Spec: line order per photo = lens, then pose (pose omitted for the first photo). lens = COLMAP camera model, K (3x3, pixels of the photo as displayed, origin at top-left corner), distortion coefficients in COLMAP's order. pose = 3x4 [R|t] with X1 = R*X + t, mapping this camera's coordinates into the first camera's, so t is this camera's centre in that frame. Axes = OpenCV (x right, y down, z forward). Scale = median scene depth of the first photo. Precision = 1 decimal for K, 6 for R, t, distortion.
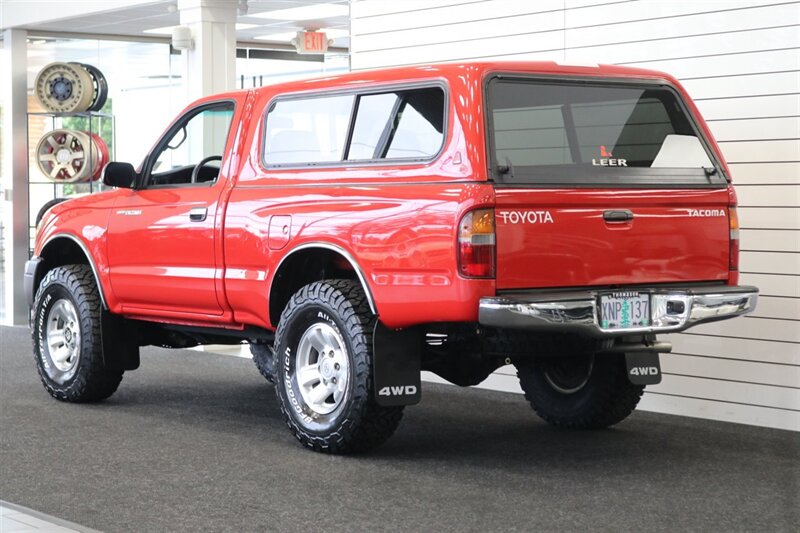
lens RADIAL K [[1775.9, 0, 400.0], [0, 1775.9, 266.5], [0, 0, 1]] dist [0.005423, -0.377941]
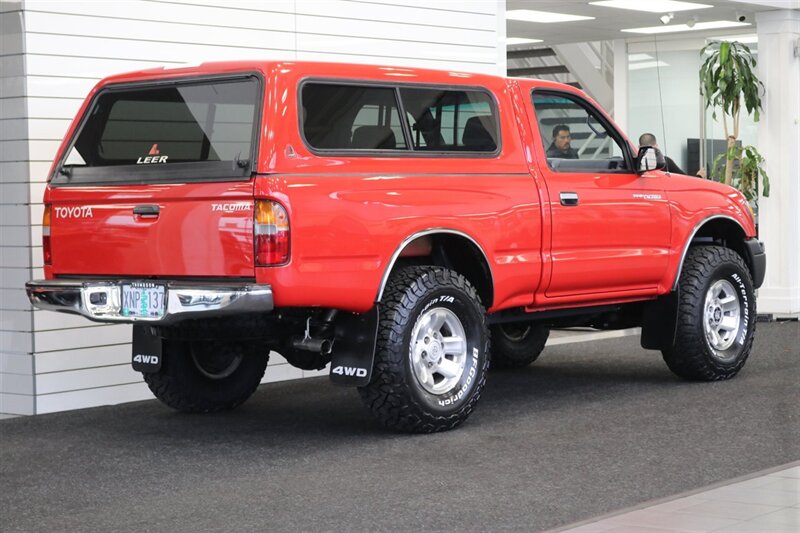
lens RADIAL K [[1832.9, 0, 400.0], [0, 1832.9, 266.5], [0, 0, 1]] dist [0.033612, 0.102552]
pose [[0.232673, 0.035363, -0.971912, 1.210816], [-0.013843, 0.999358, 0.033048, -0.033099], [0.972457, 0.005765, 0.233013, 0.884023]]
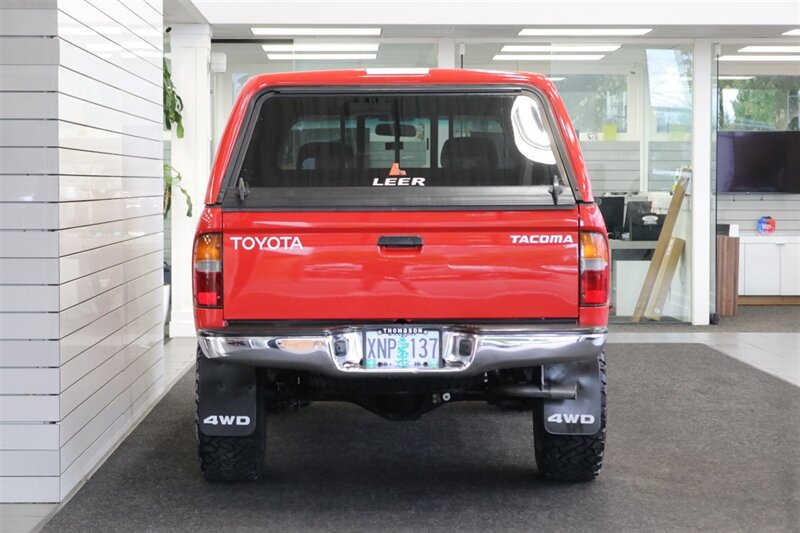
lens RADIAL K [[1905.3, 0, 400.0], [0, 1905.3, 266.5], [0, 0, 1]] dist [0.040881, -0.109323]
pose [[0.808165, 0.024524, -0.588445, 0.679406], [-0.020002, 0.999699, 0.014193, -0.029518], [0.588616, 0.000300, 0.808413, 0.224519]]
